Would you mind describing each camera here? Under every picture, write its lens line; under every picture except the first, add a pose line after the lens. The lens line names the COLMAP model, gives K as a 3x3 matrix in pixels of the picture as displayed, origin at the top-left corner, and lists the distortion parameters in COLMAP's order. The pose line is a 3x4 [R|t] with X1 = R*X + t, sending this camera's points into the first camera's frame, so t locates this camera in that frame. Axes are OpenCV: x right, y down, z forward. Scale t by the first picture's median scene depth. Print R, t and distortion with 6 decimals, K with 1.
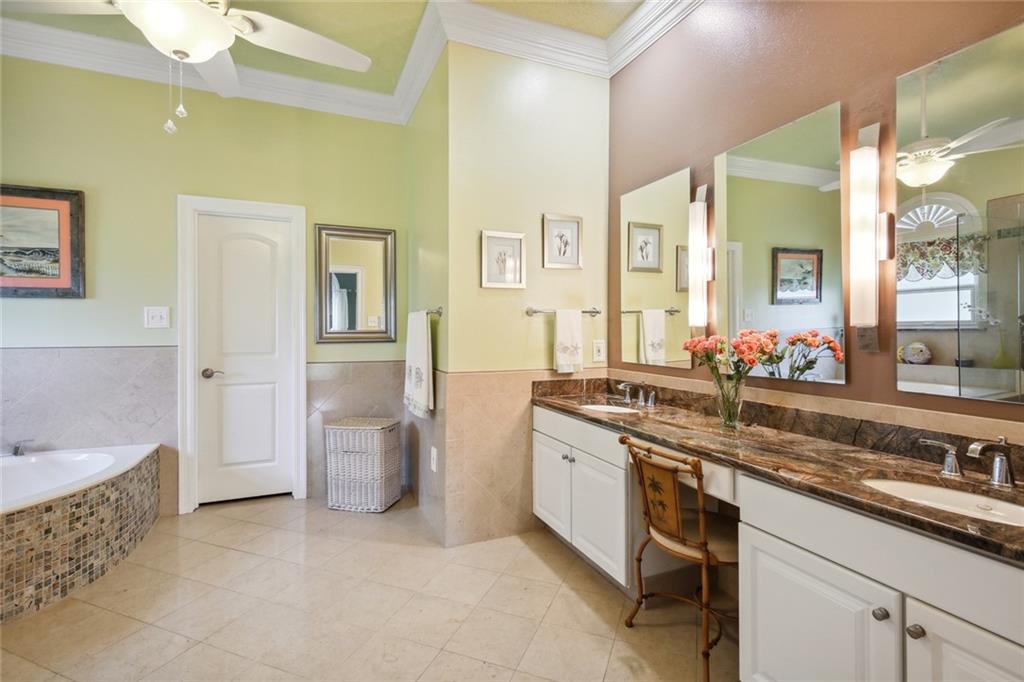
lens RADIAL K [[488.5, 0, 513.1], [0, 488.5, 334.1], [0, 0, 1]] dist [0.004144, 0.000262]
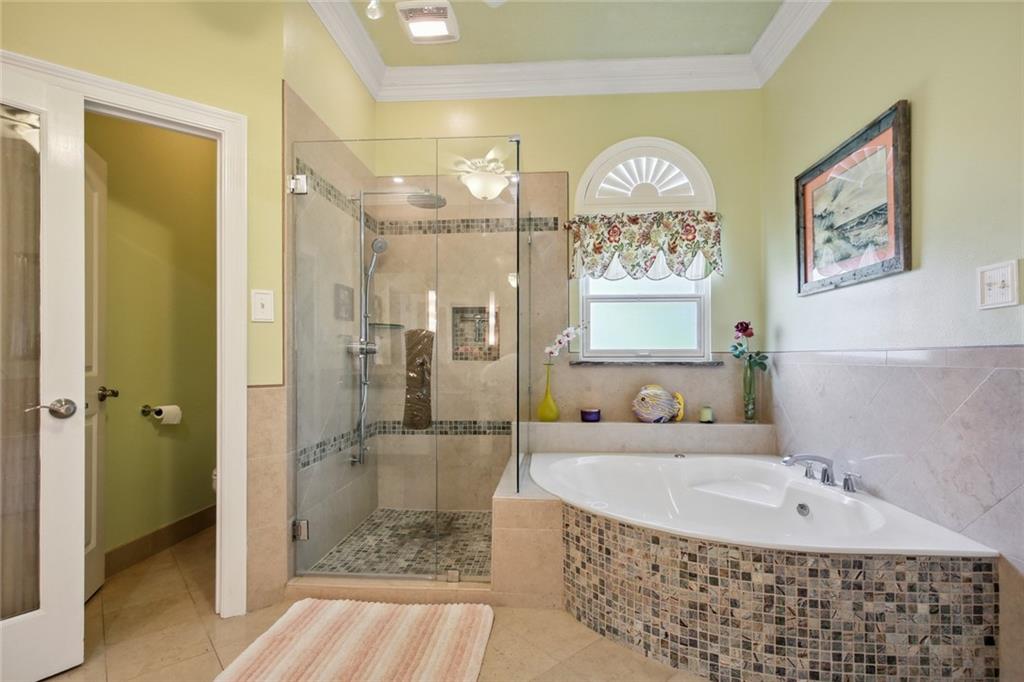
lens RADIAL K [[488.5, 0, 513.6], [0, 488.5, 352.1], [0, 0, 1]] dist [0.004144, 0.000262]
pose [[-0.455606, -0.007514, -0.890150, -0.108577], [-0.009491, 0.999949, -0.003583, 0.046175], [0.890131, 0.006816, -0.455654, 1.000479]]
